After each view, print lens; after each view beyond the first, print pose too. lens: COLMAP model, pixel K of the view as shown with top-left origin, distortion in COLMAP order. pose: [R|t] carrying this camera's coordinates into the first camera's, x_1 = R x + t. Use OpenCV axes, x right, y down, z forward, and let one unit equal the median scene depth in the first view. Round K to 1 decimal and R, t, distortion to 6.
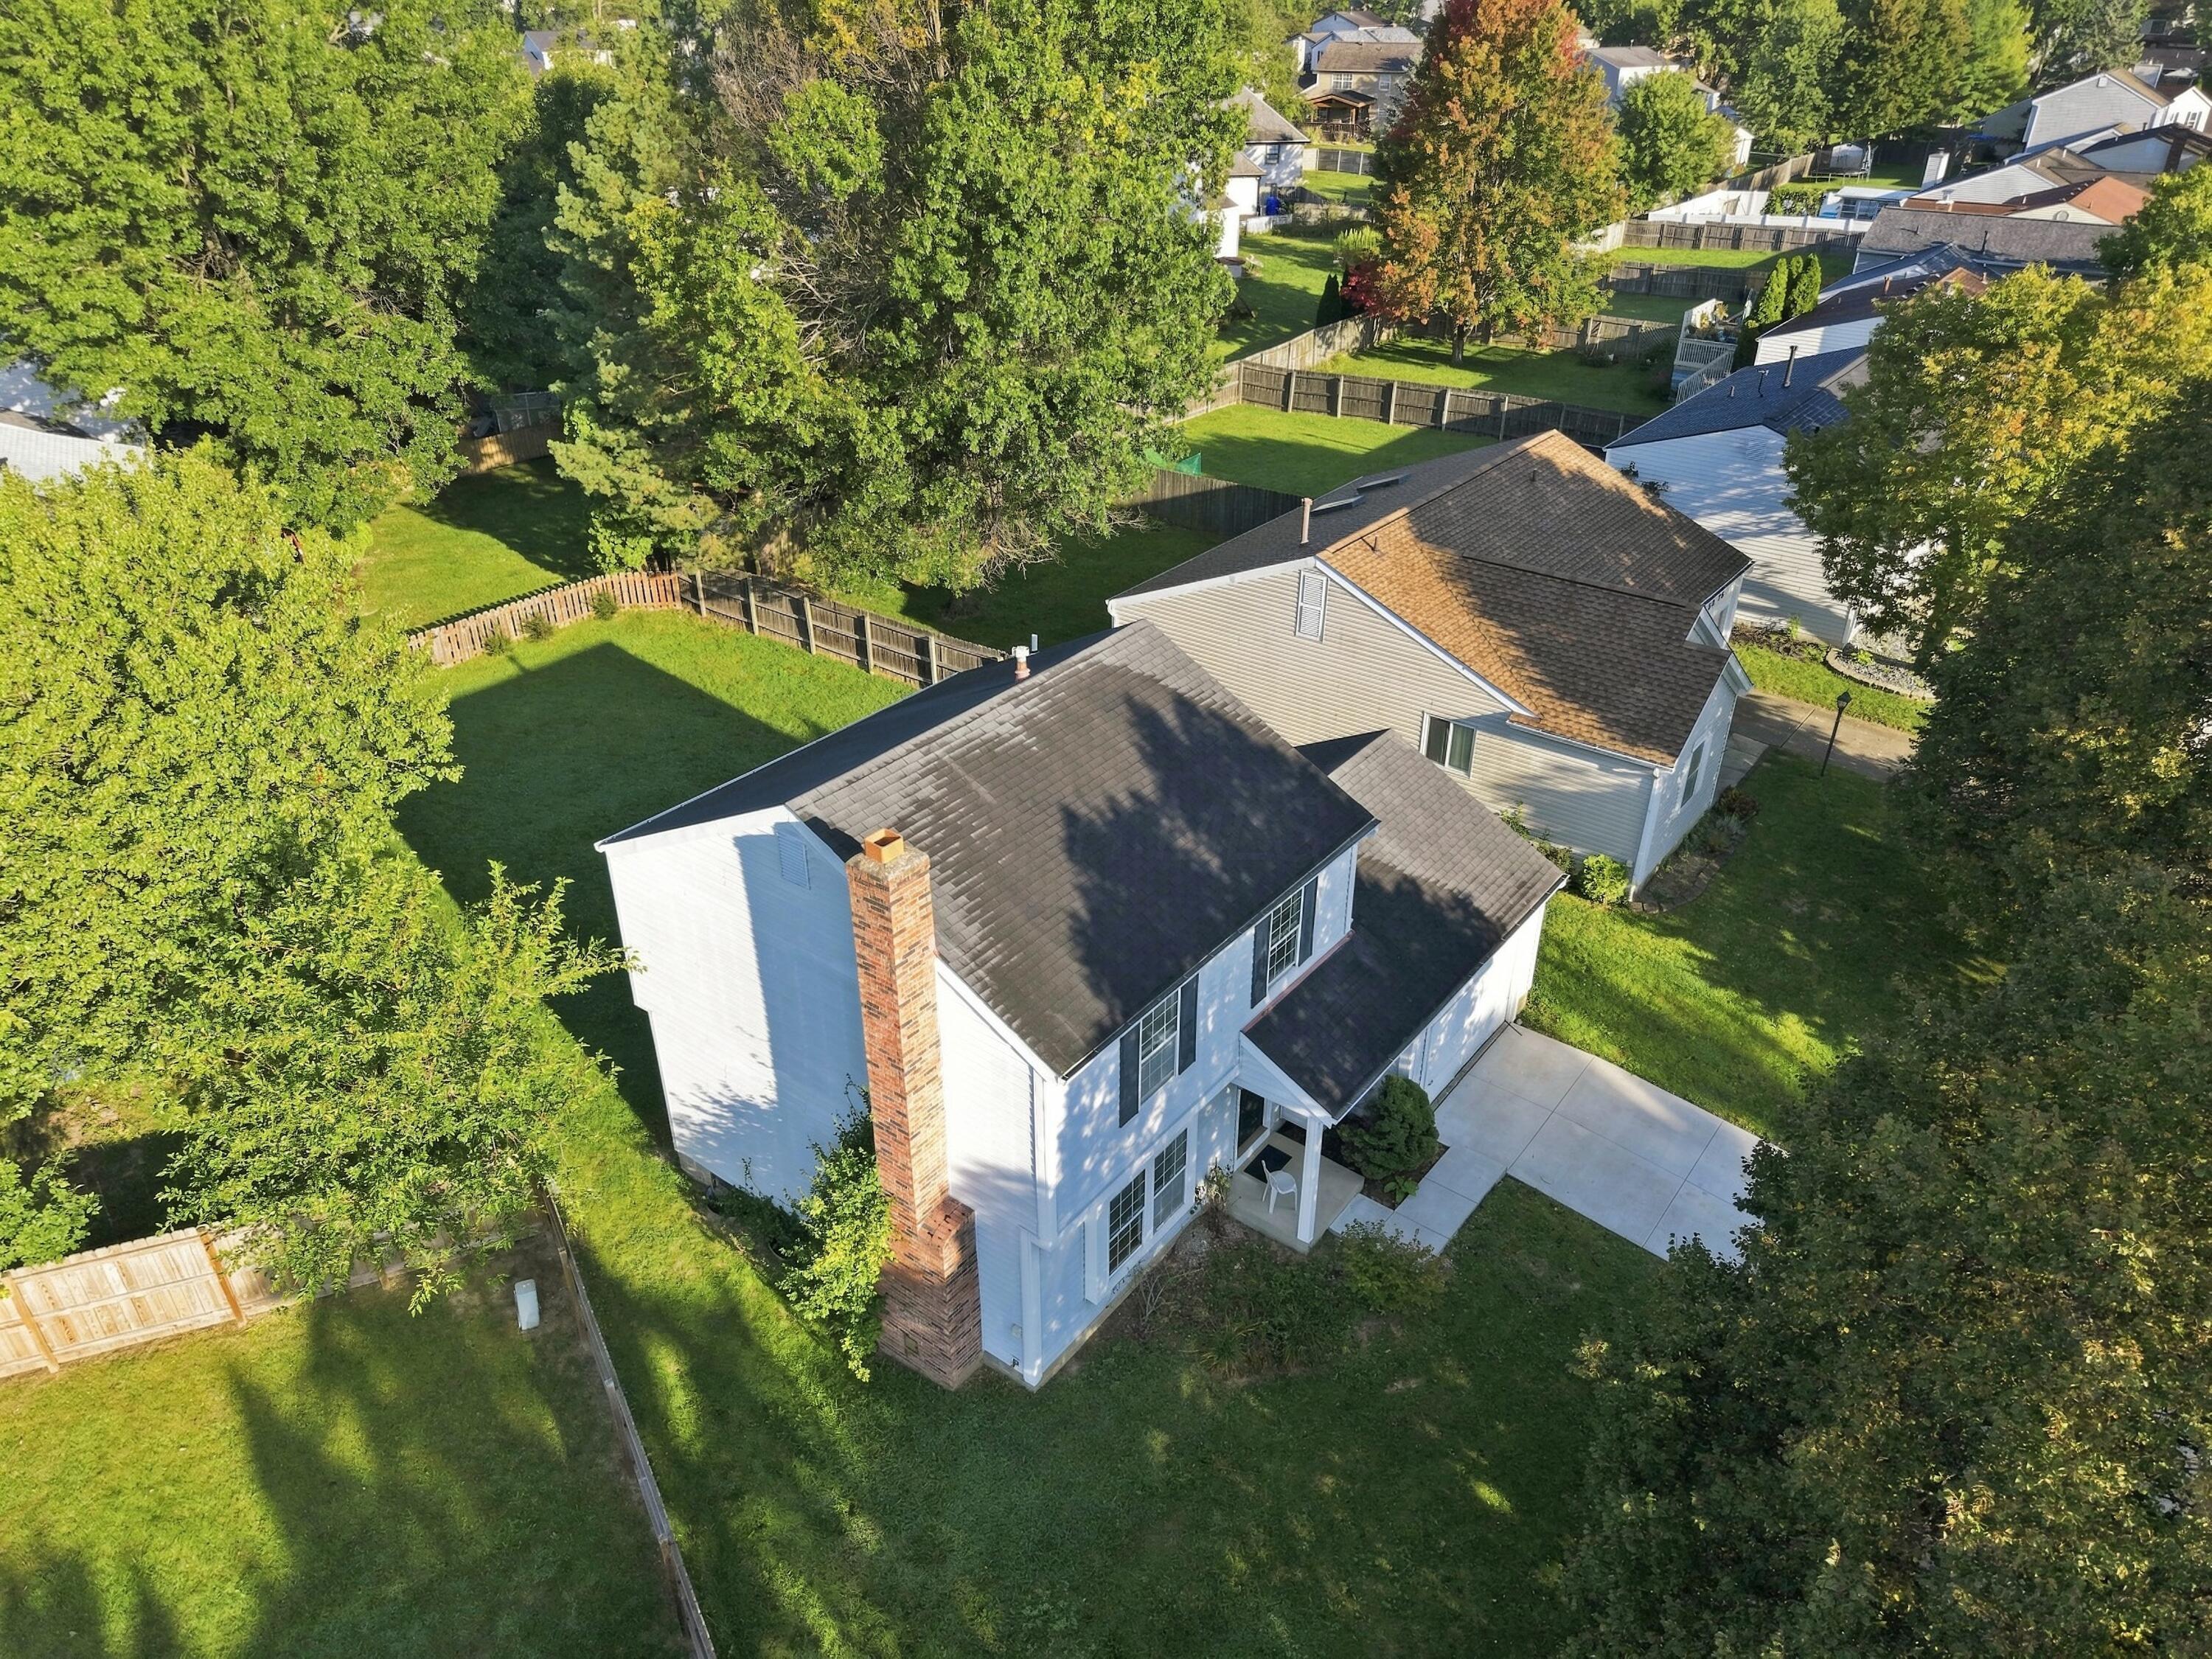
lens RADIAL K [[1476.0, 0, 1108.4], [0, 1476.0, 827.9], [0, 0, 1]] dist [0.042035, -0.052227]
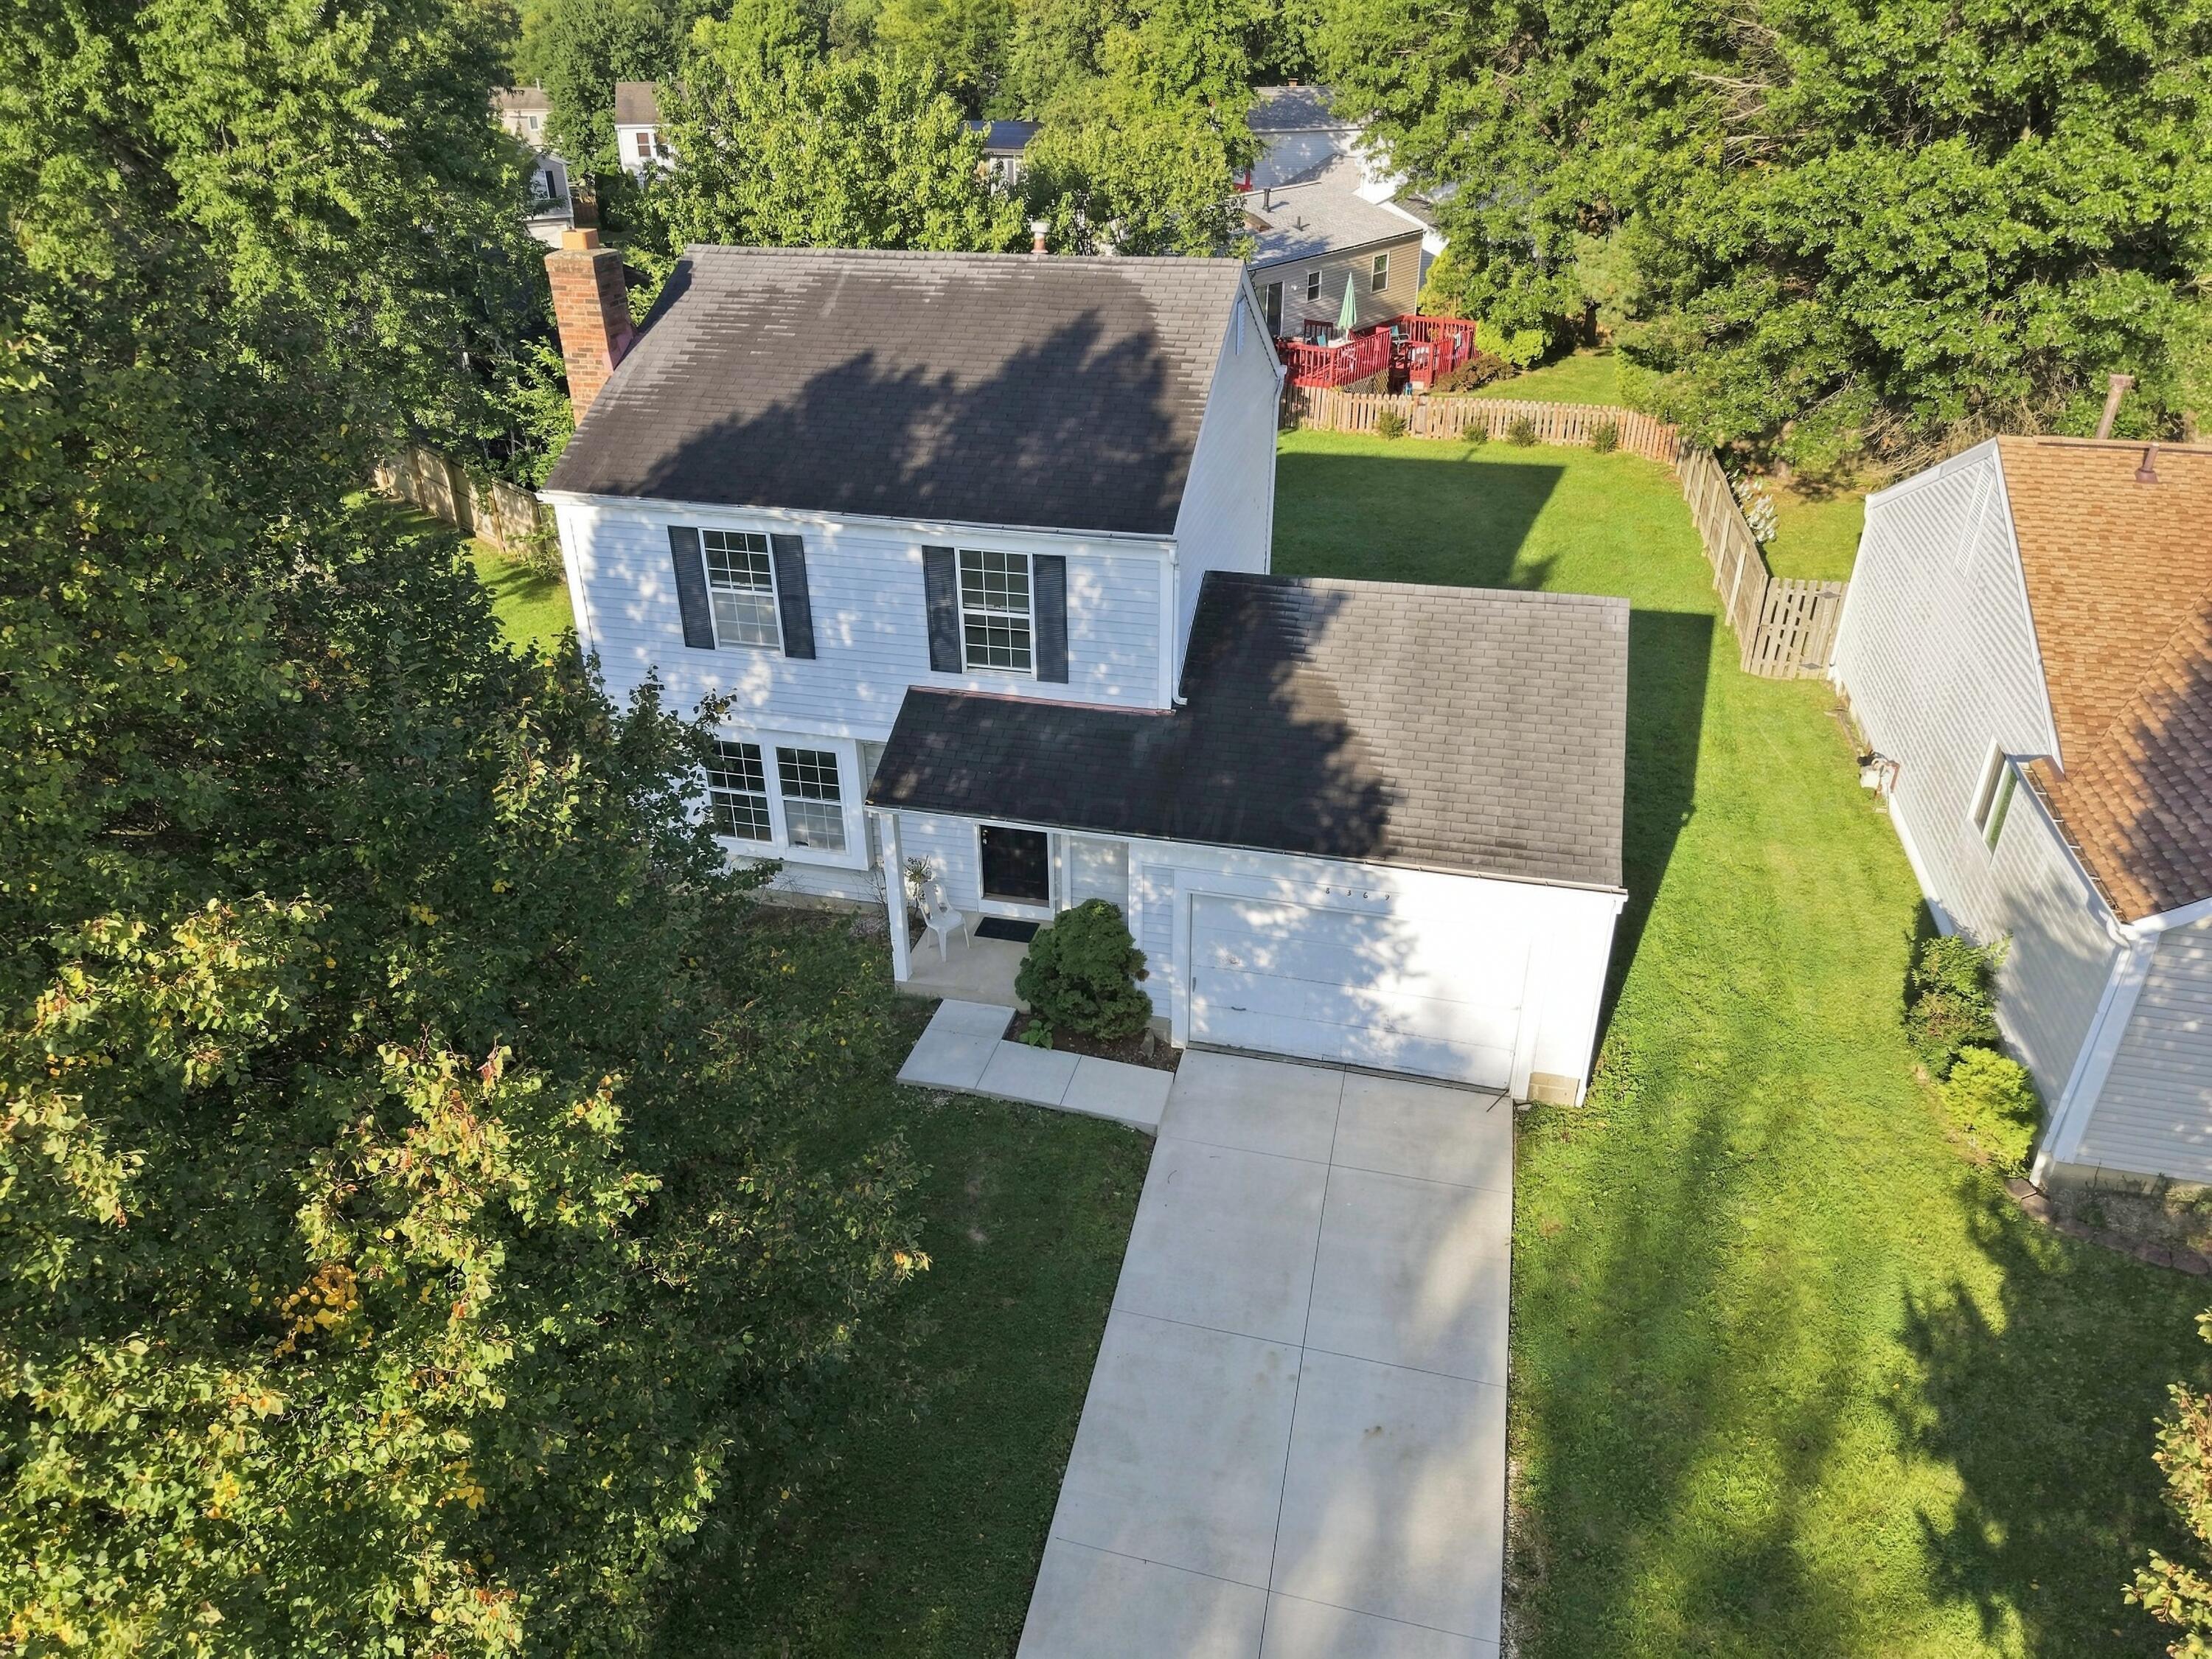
lens RADIAL K [[1447.1, 0, 1107.9], [0, 1447.1, 870.0], [0, 0, 1]] dist [0.033741, -0.000356]
pose [[0.386452, 0.459479, -0.799708, 0.676403], [-0.452798, 0.849905, 0.269510, -0.037985], [0.803510, 0.257953, 0.536499, 0.542129]]
